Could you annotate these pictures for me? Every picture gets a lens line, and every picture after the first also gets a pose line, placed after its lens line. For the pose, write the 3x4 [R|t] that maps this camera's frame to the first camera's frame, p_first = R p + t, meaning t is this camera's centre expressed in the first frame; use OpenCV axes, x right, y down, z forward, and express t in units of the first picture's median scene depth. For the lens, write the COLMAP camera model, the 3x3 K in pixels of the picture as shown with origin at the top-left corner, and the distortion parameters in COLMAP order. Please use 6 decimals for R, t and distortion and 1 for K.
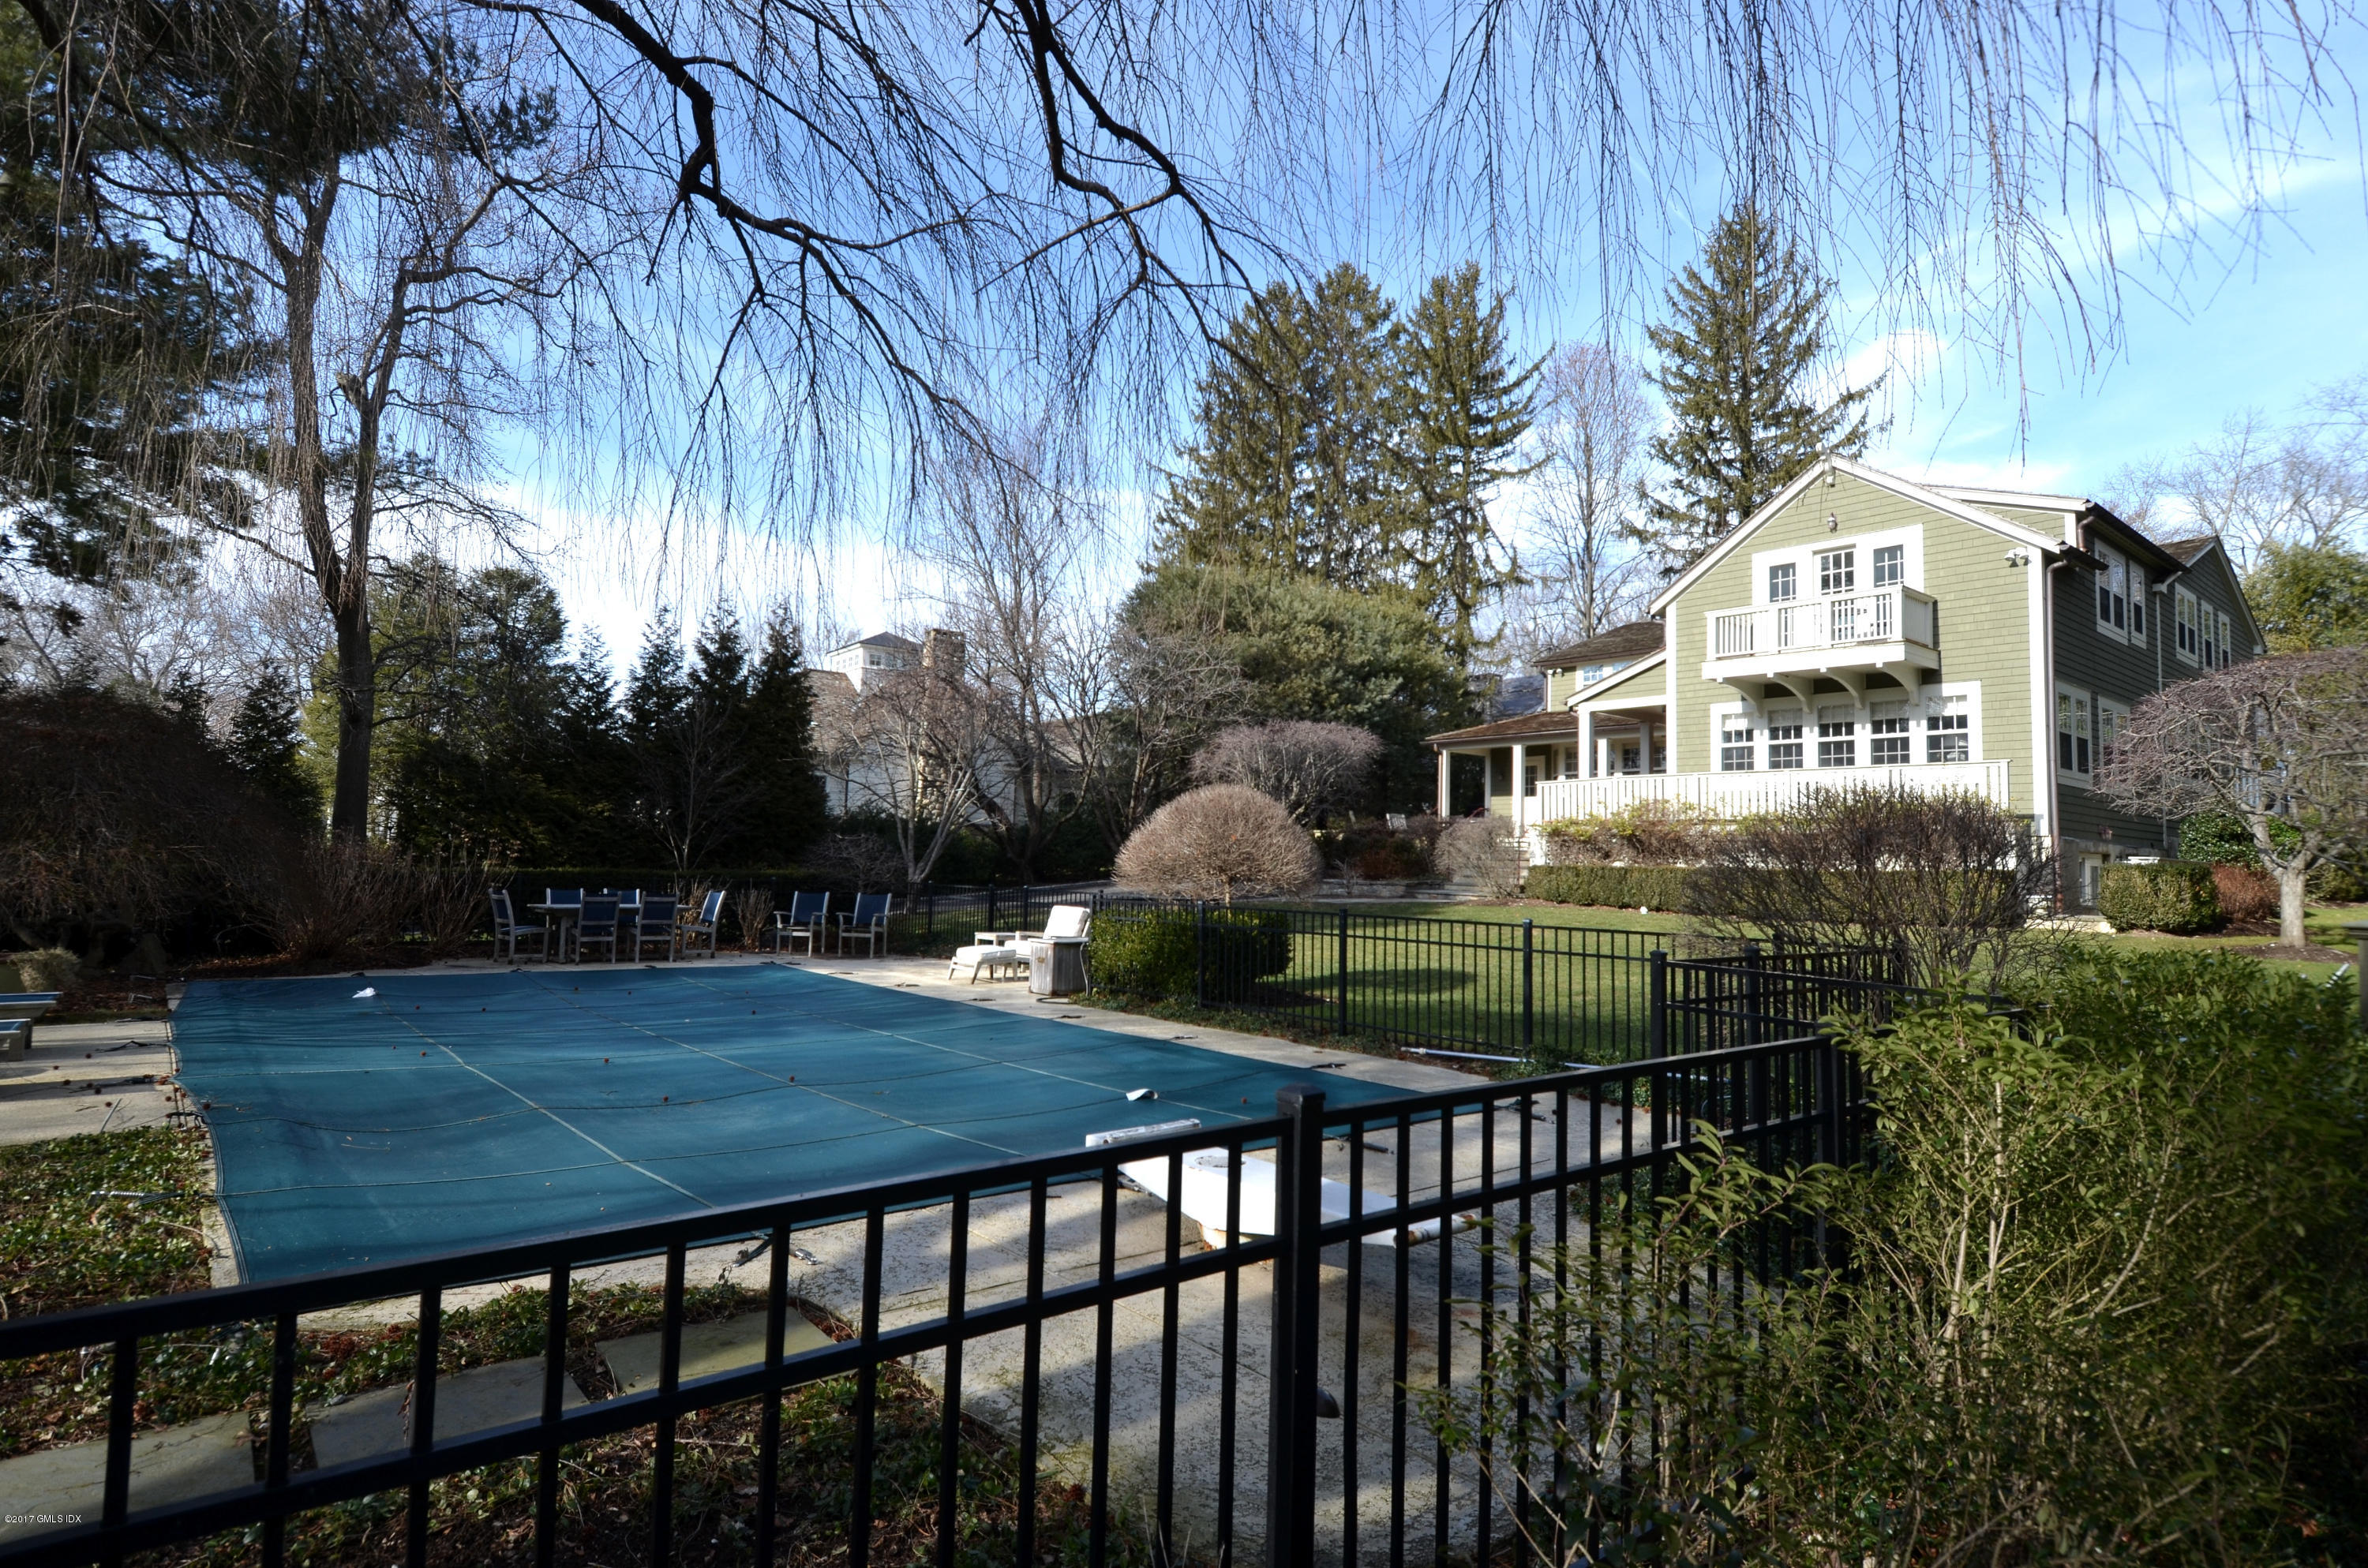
lens RADIAL K [[1201.5, 0, 1204.2], [0, 1201.5, 790.6], [0, 0, 1]] dist [-0.004925, -0.011879]
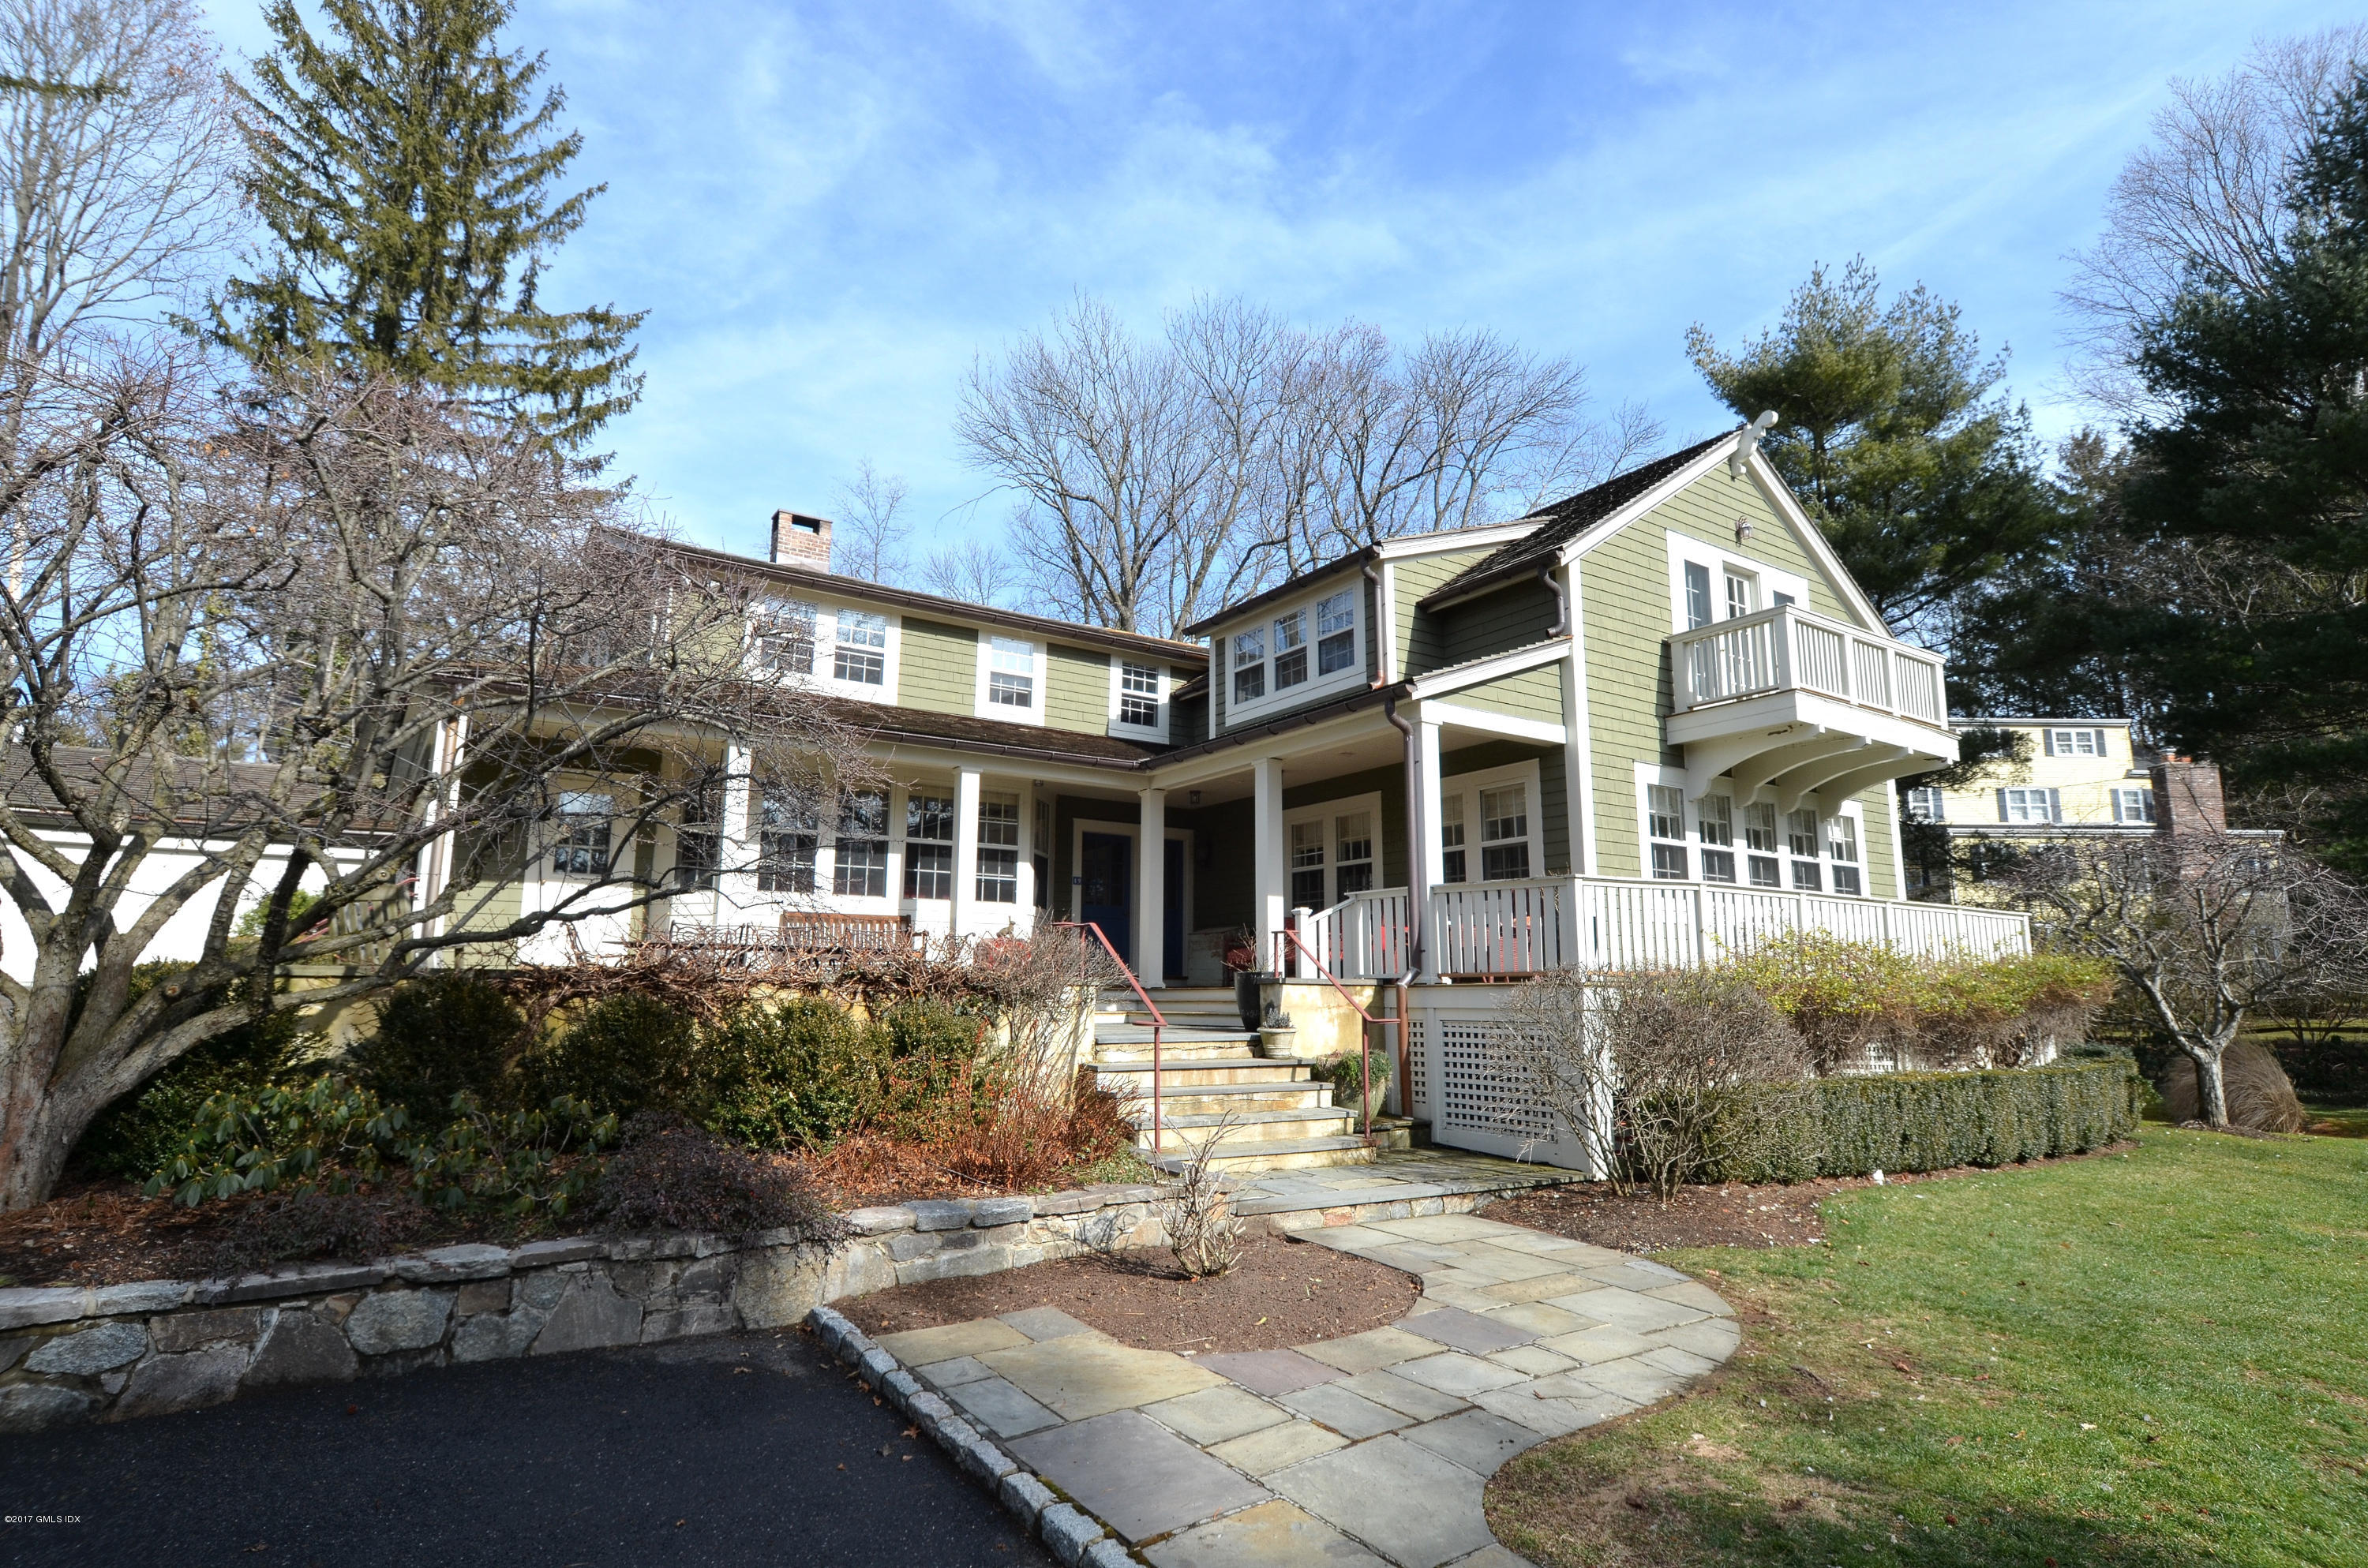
lens RADIAL K [[1201.5, 0, 1189.8], [0, 1201.5, 787.2], [0, 0, 1]] dist [-0.004925, -0.011879]
pose [[0.098603, 0.148895, 0.983925, -0.138221], [-0.059833, 0.987841, -0.143492, 0.030591], [-0.993326, -0.044722, 0.106313, 1.167940]]
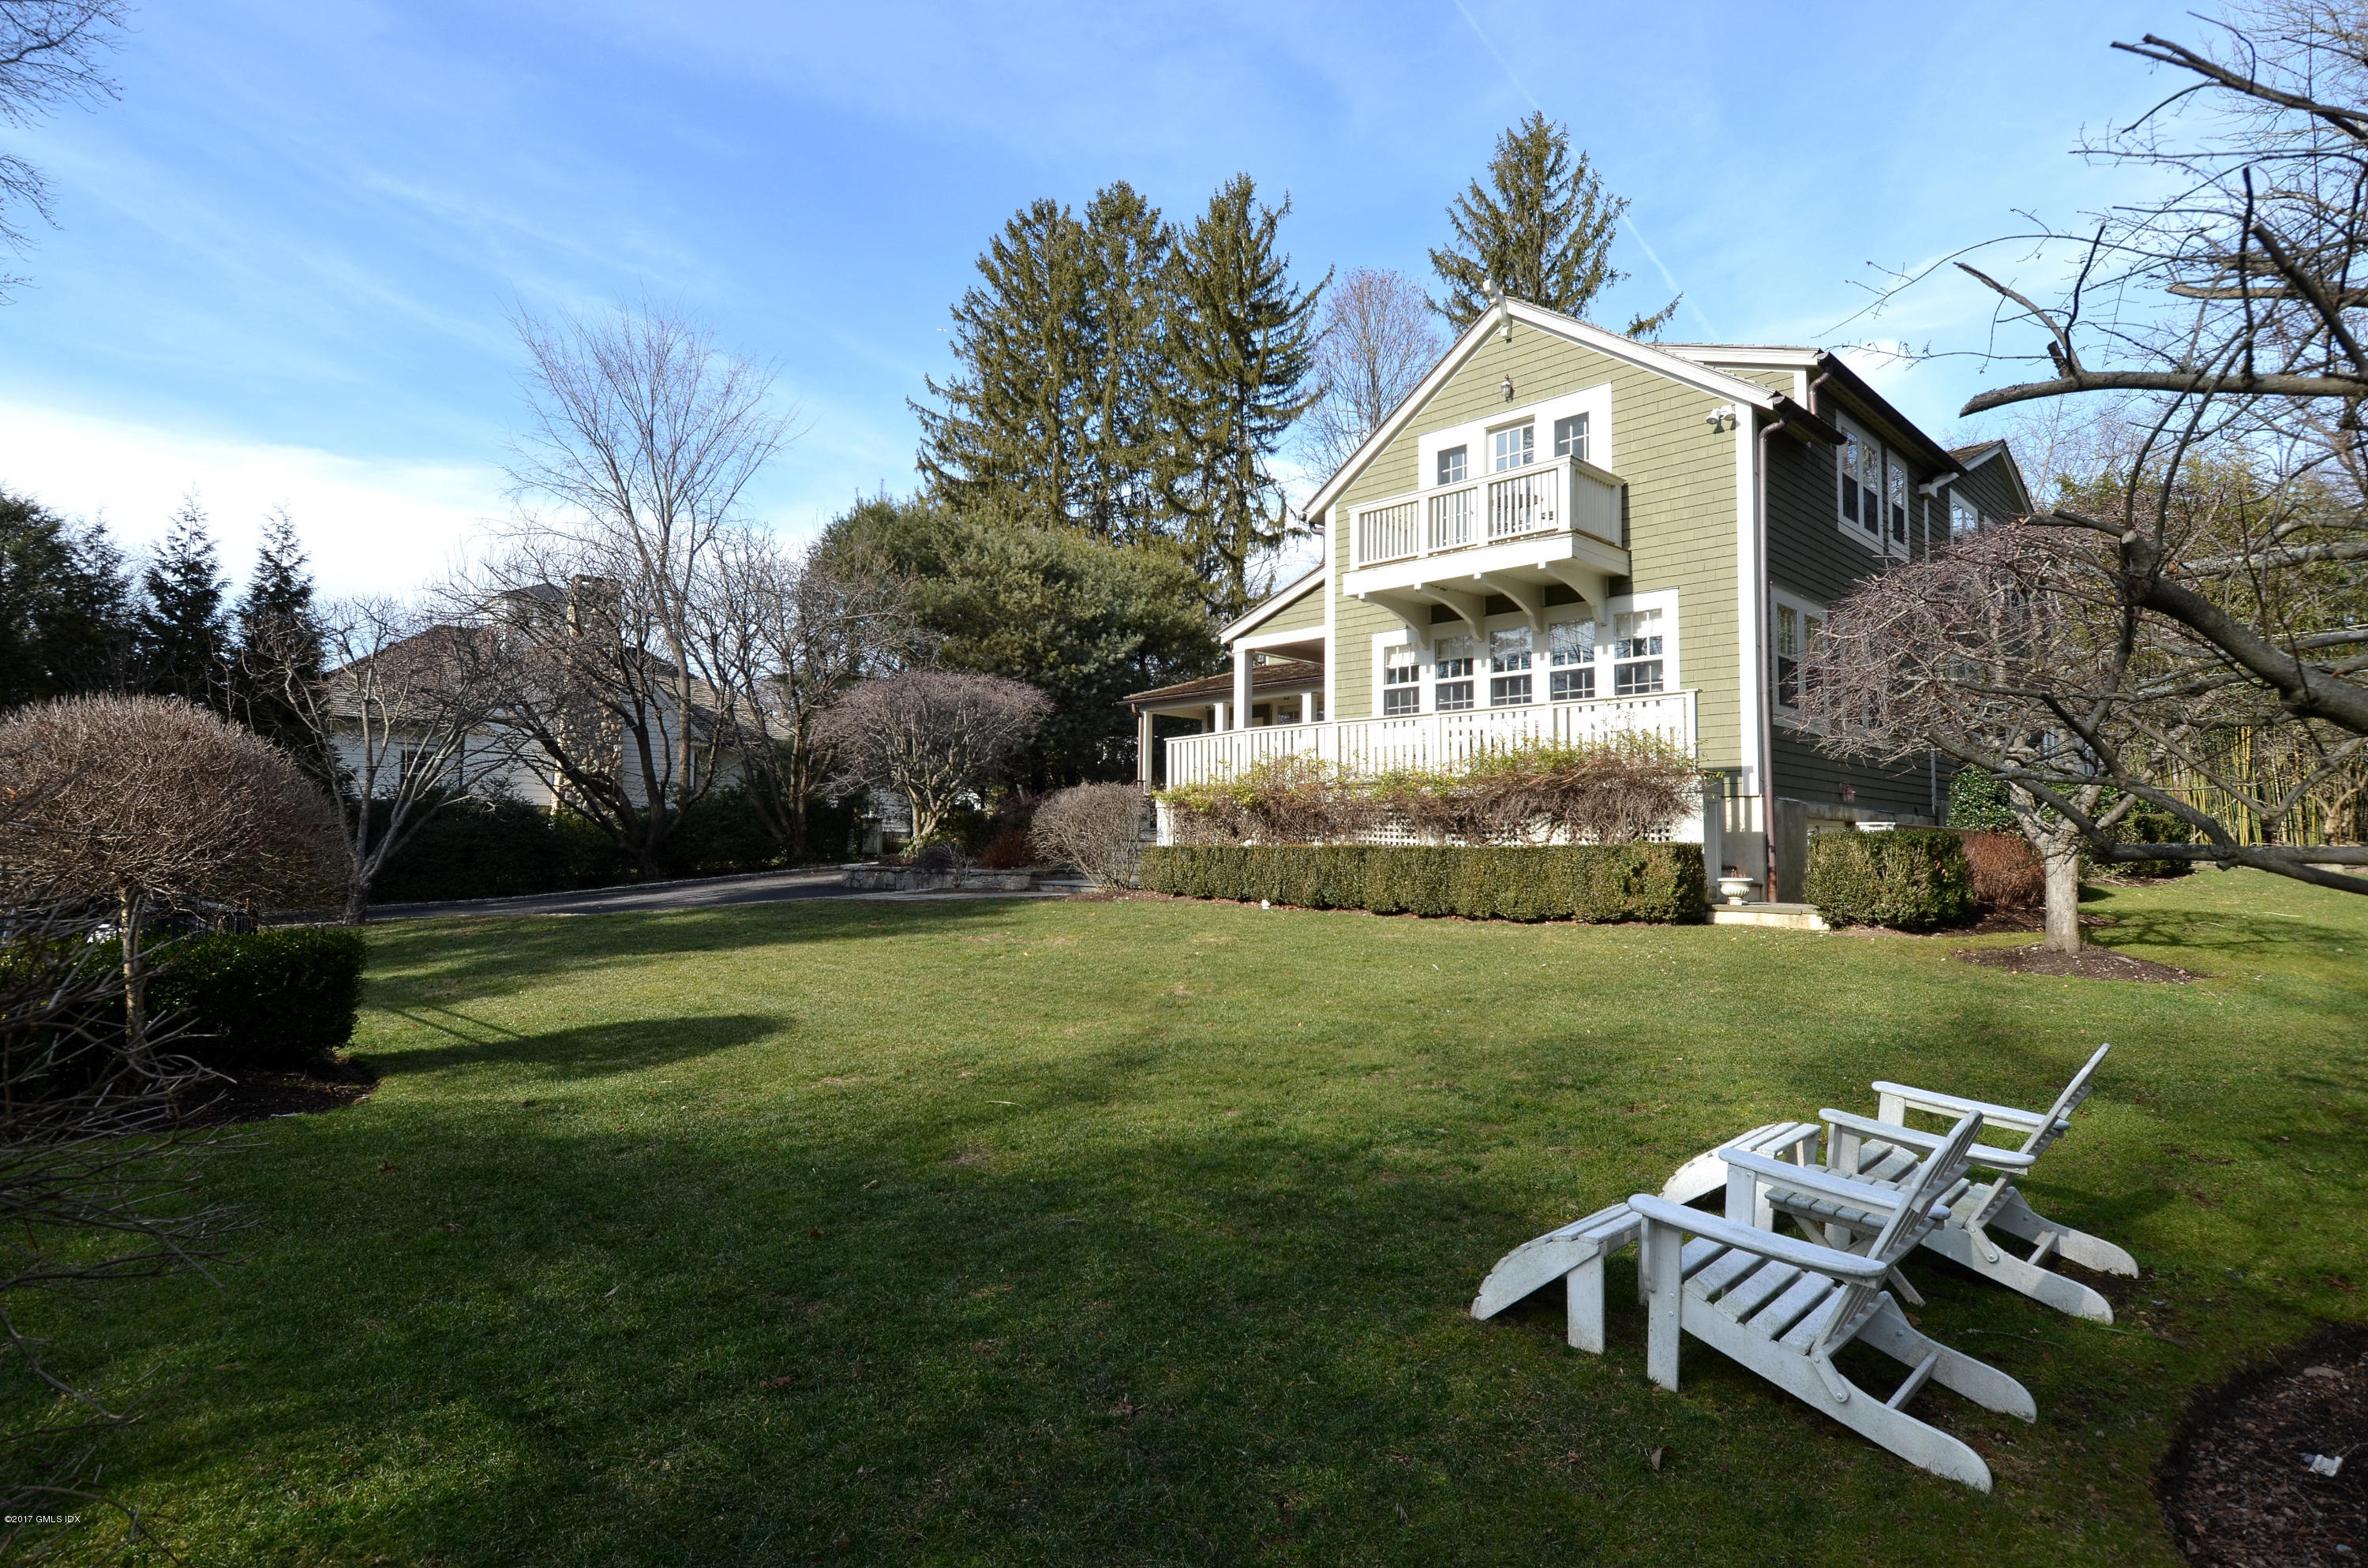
lens RADIAL K [[1201.5, 0, 1199.7], [0, 1201.5, 794.3], [0, 0, 1]] dist [-0.004925, -0.011879]
pose [[0.995850, -0.009946, 0.090465, 0.246364], [0.008715, 0.999864, 0.013997, 0.019364], [-0.090592, -0.013150, 0.995801, 0.246520]]
